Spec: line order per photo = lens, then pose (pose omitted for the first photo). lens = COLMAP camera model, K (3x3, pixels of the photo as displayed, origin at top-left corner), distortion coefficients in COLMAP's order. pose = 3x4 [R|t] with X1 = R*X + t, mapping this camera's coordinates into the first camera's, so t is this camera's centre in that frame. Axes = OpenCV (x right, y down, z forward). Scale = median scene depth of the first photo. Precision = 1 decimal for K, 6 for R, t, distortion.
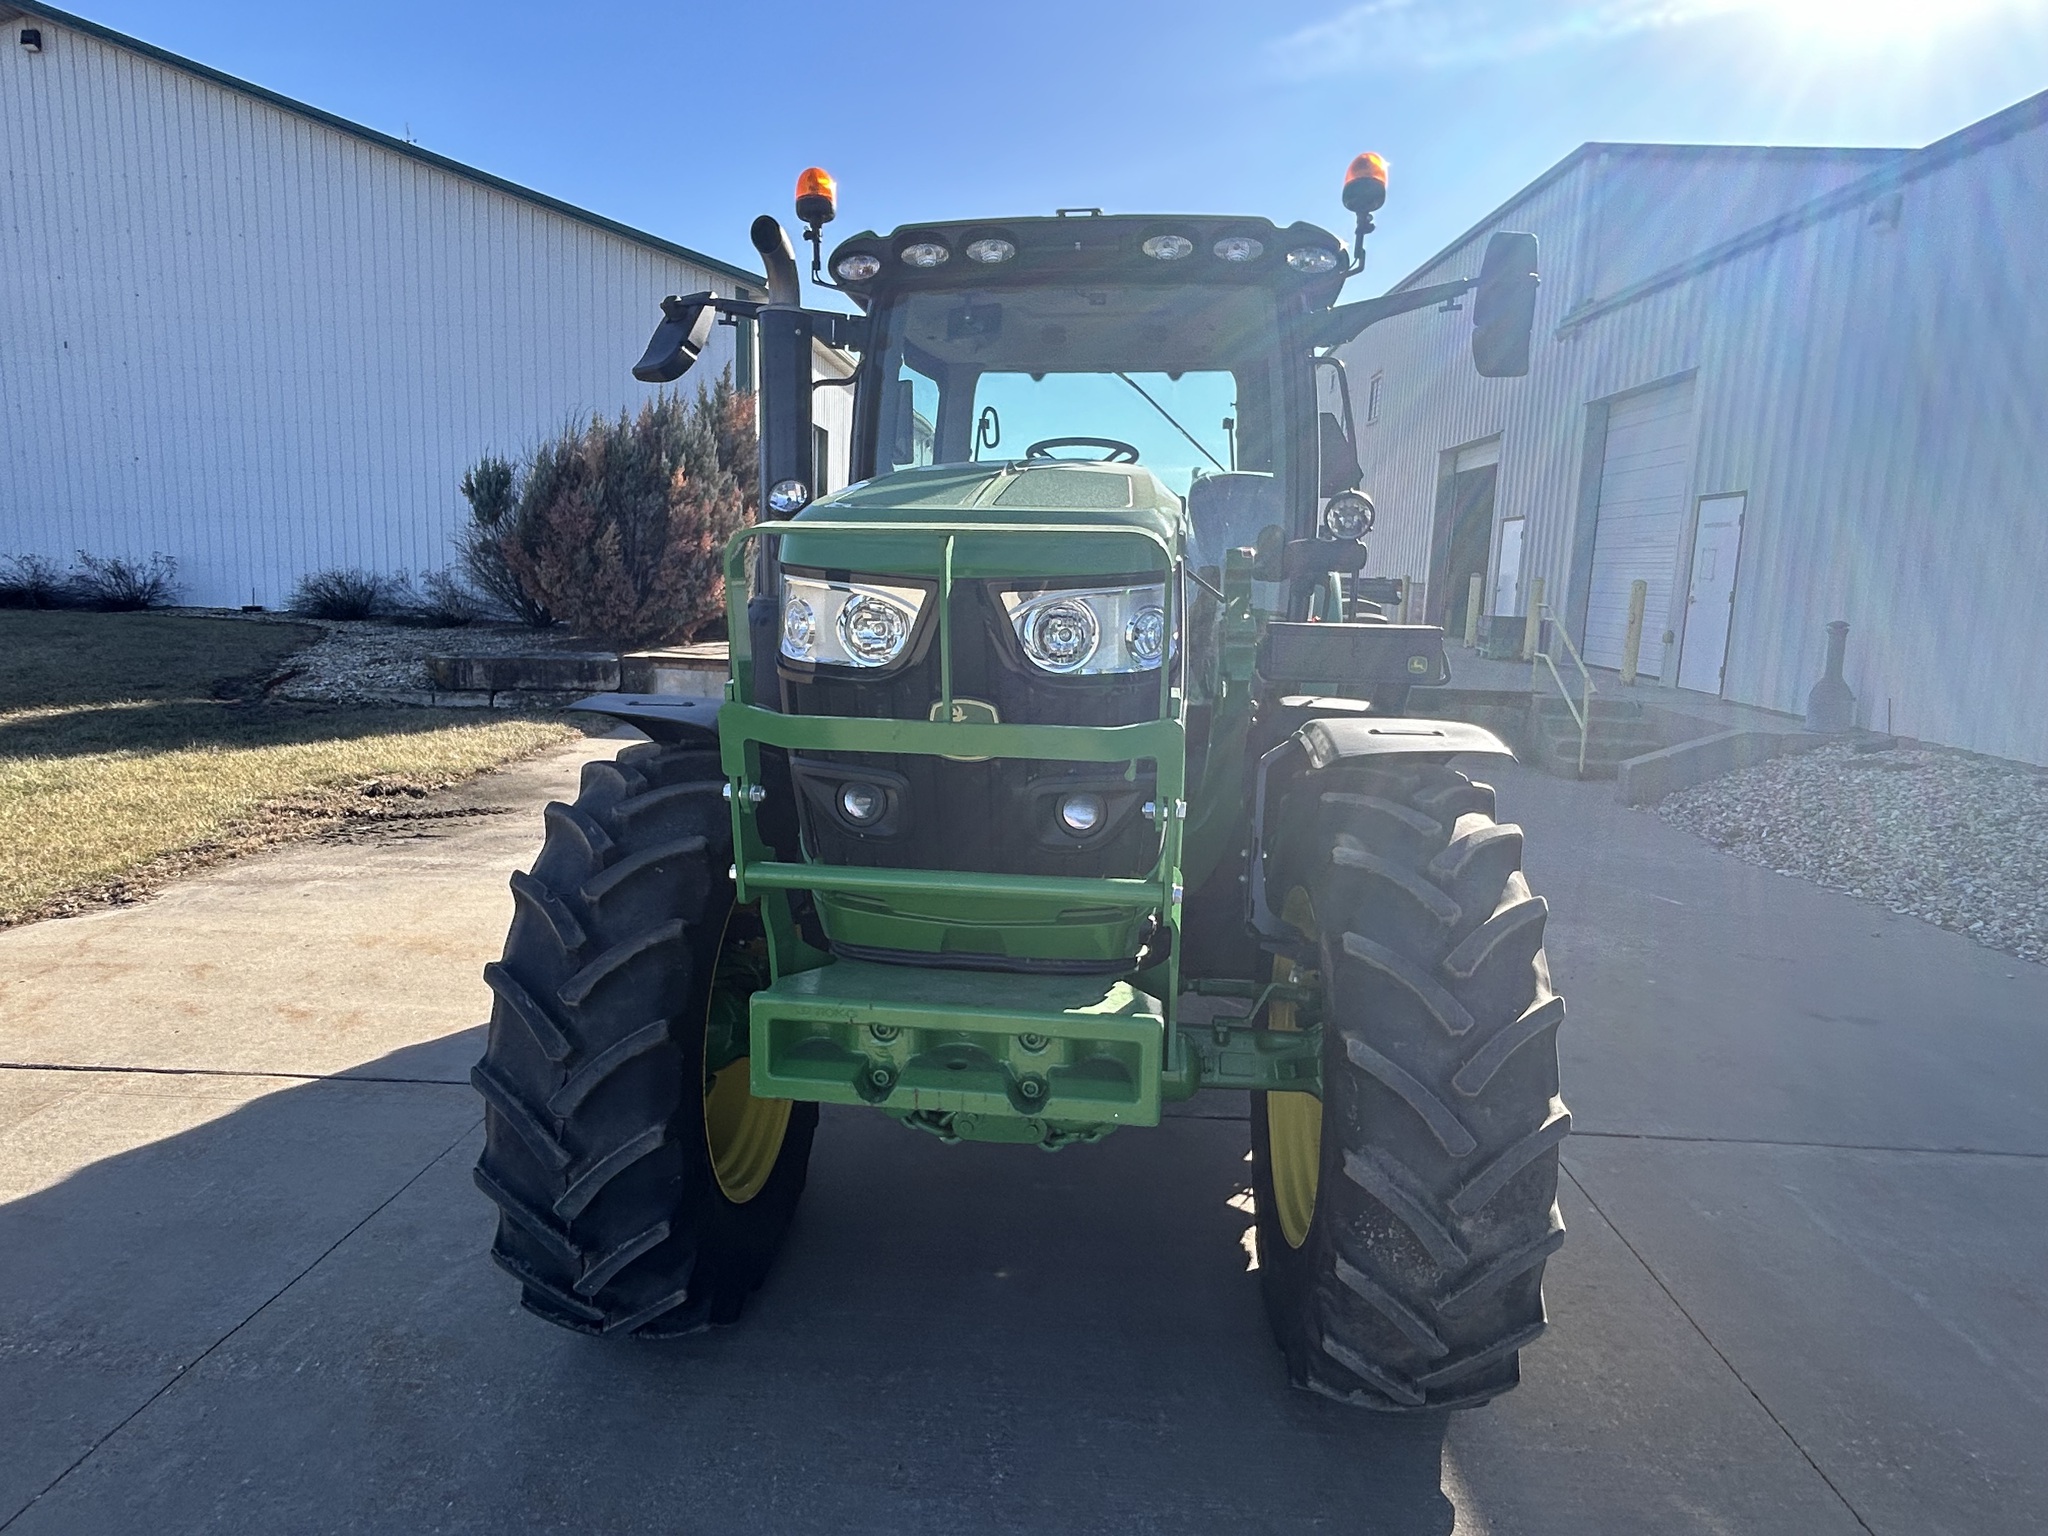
lens RADIAL K [[1156.0, 0, 1024.0], [0, 1156.0, 768.0], [0, 0, 1]] dist [0.000639, 0.000386]
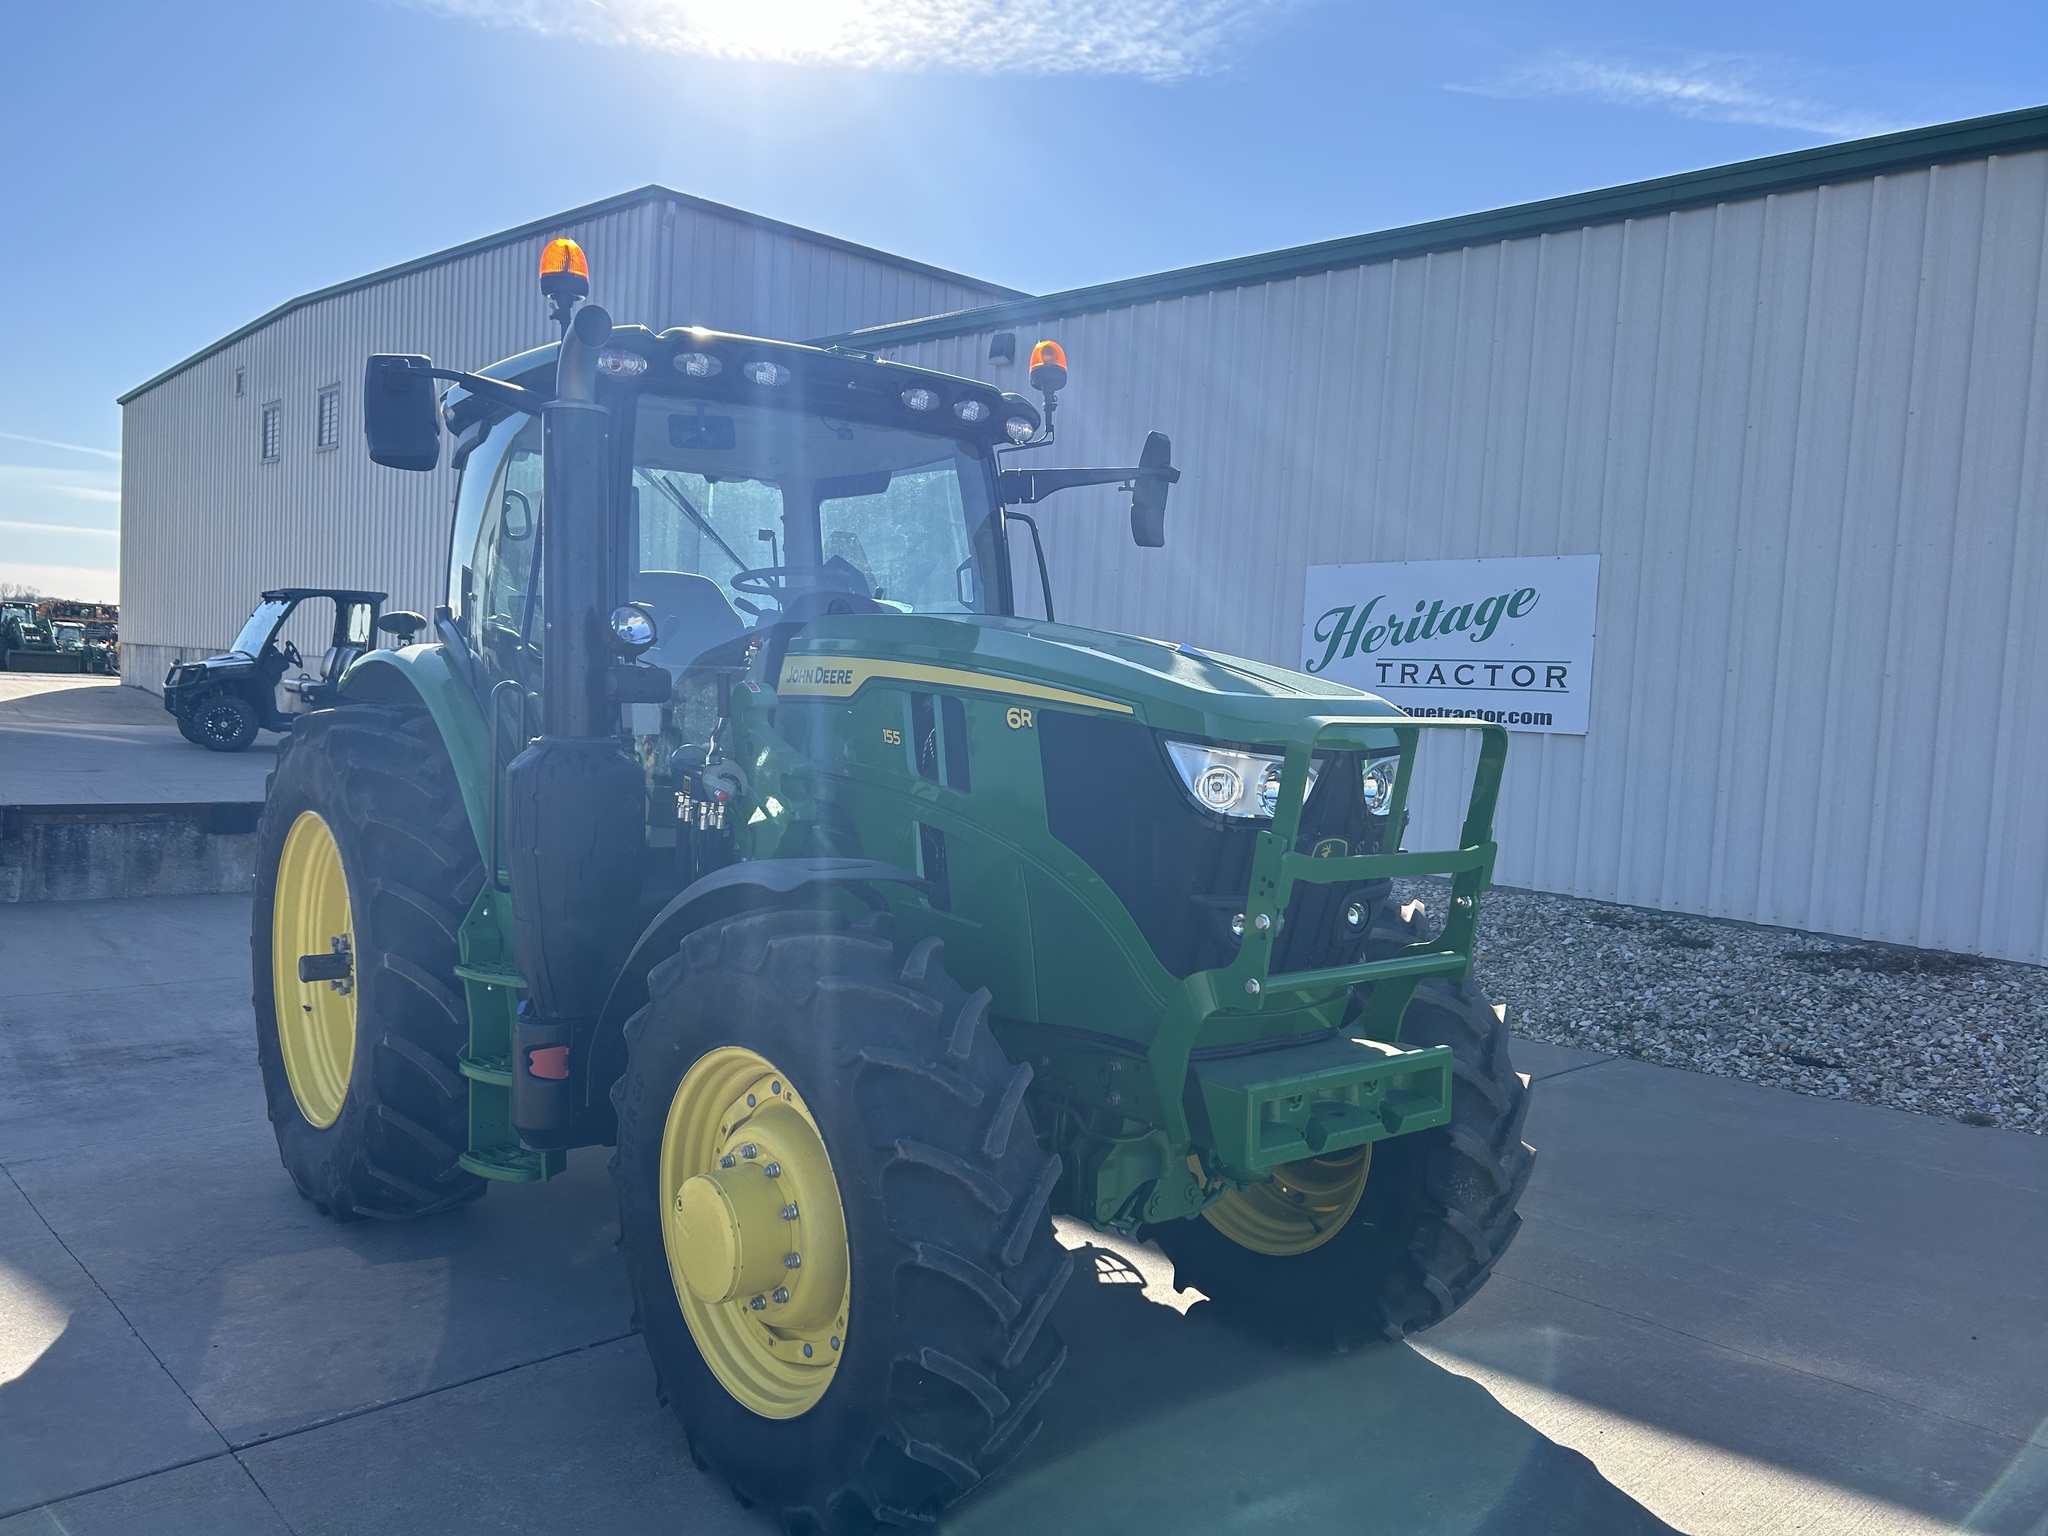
lens RADIAL K [[1626.9, 0, 1029.0], [0, 1626.9, 744.0], [0, 0, 1]] dist [0.009811, -0.000646]
pose [[0.668374, -0.029114, 0.743255, -0.924416], [0.101792, 0.993413, -0.052624, -0.056302], [-0.736827, 0.110830, 0.666935, -0.015607]]
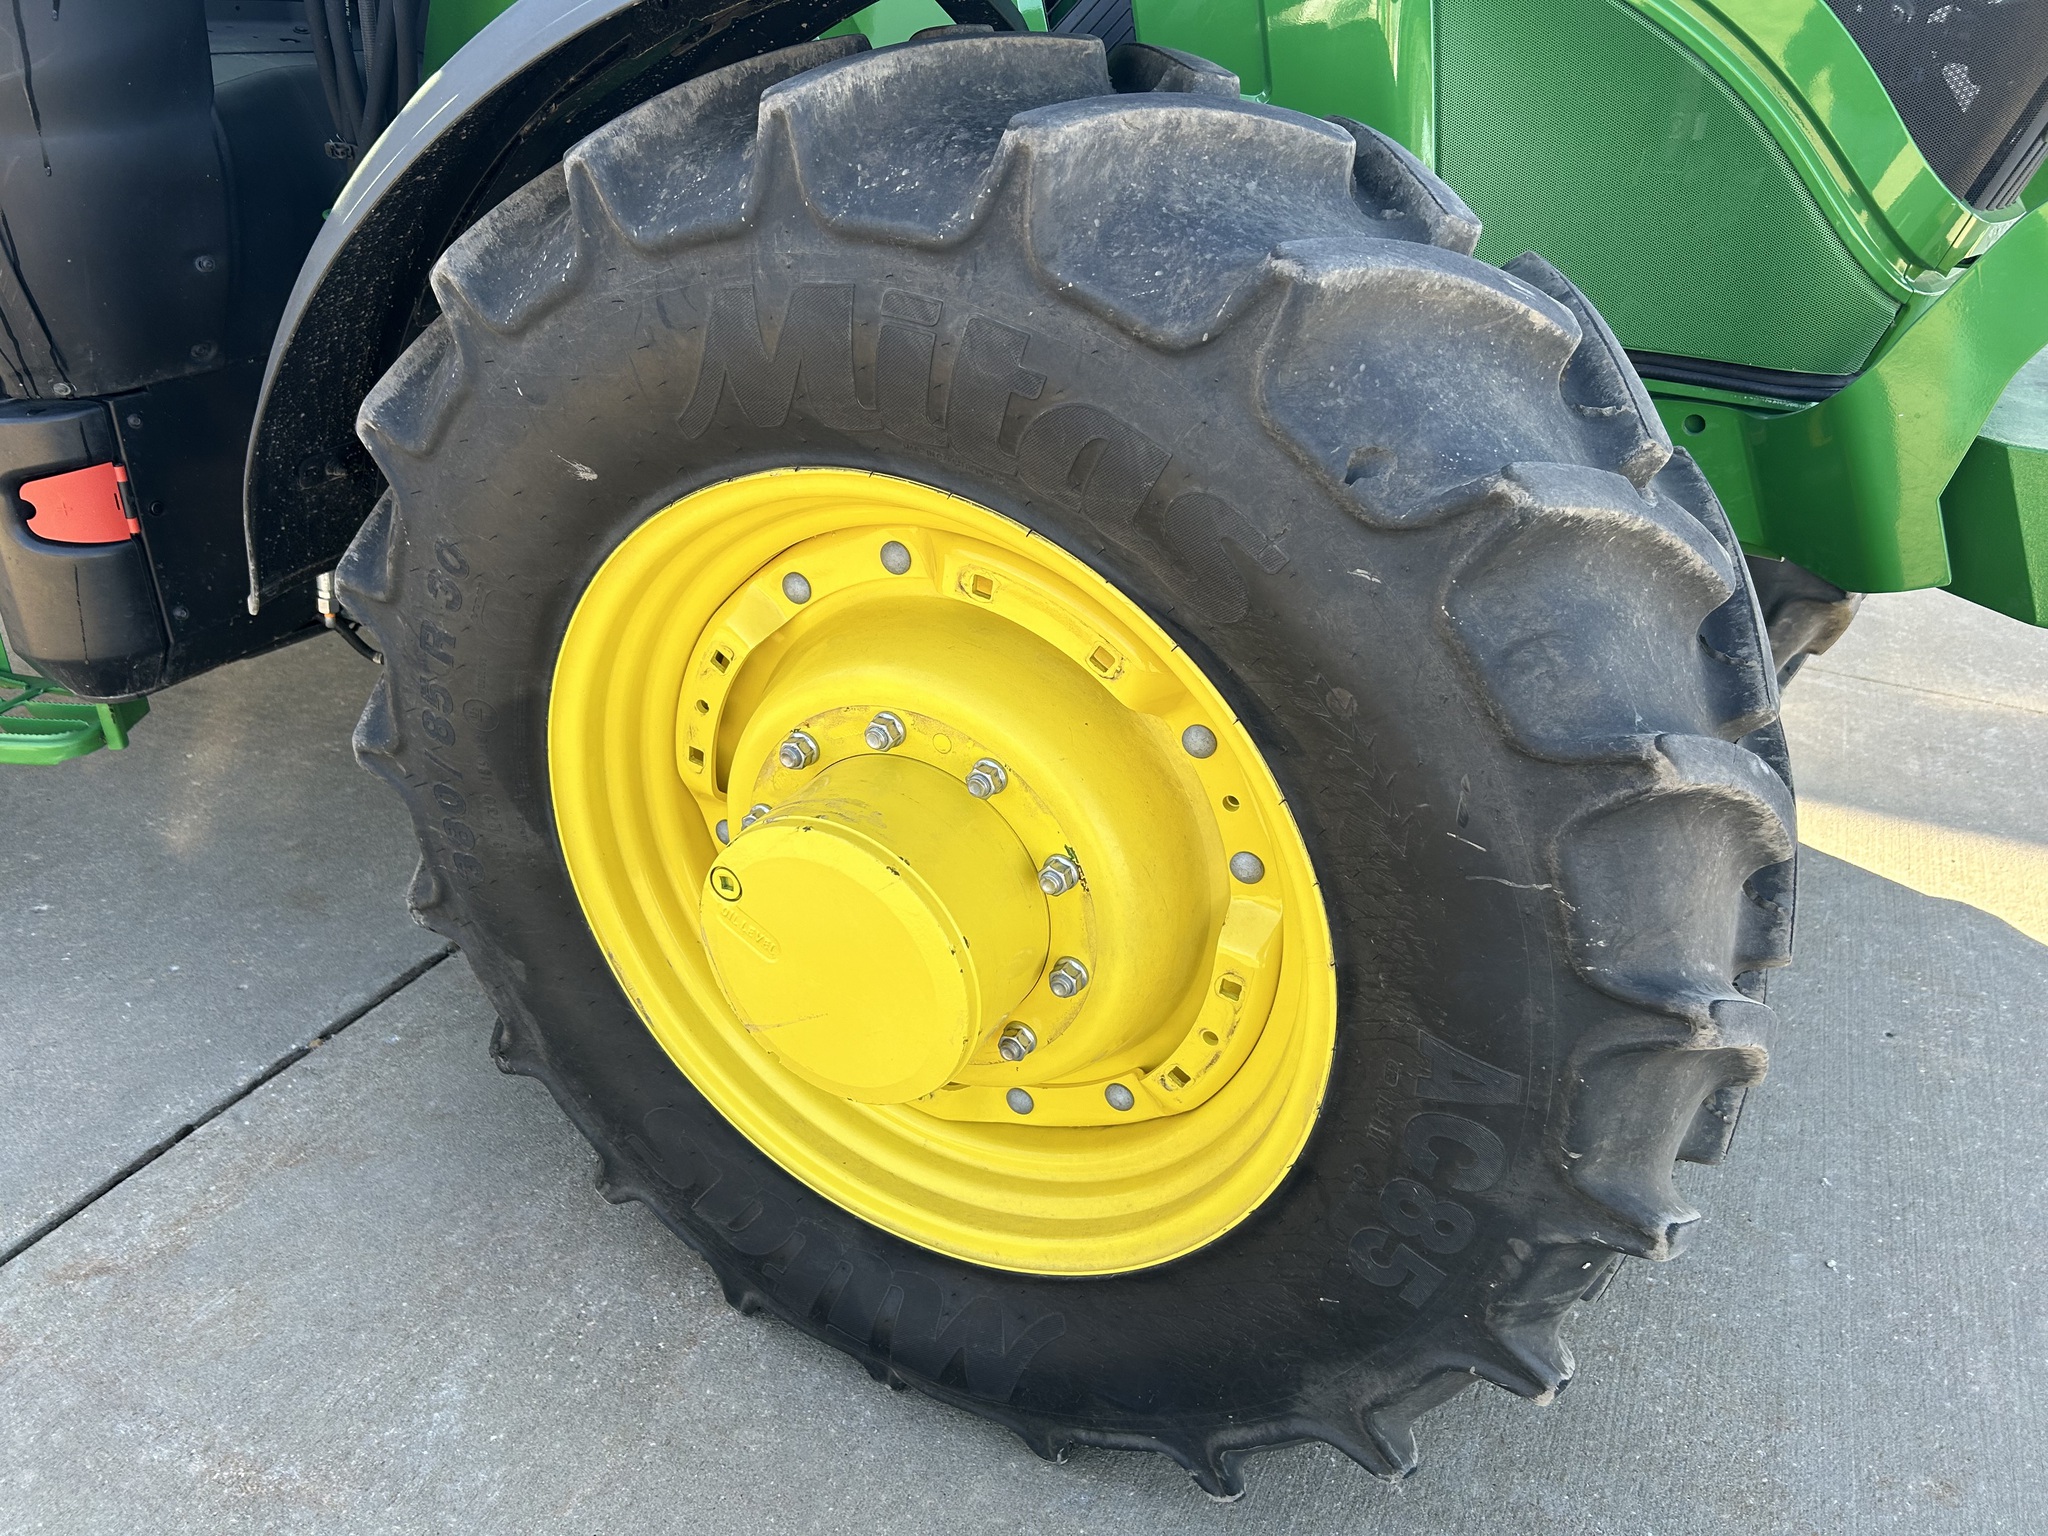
lens RADIAL K [[1571.9, 0, 1024.0], [0, 1571.9, 768.0], [0, 0, 1]] dist [0.064236, -0.075564]
pose [[0.347010, -0.450817, 0.822404, -0.588478], [0.115972, 0.890789, 0.439370, -0.029029], [-0.930663, -0.057090, 0.361395, 0.667920]]
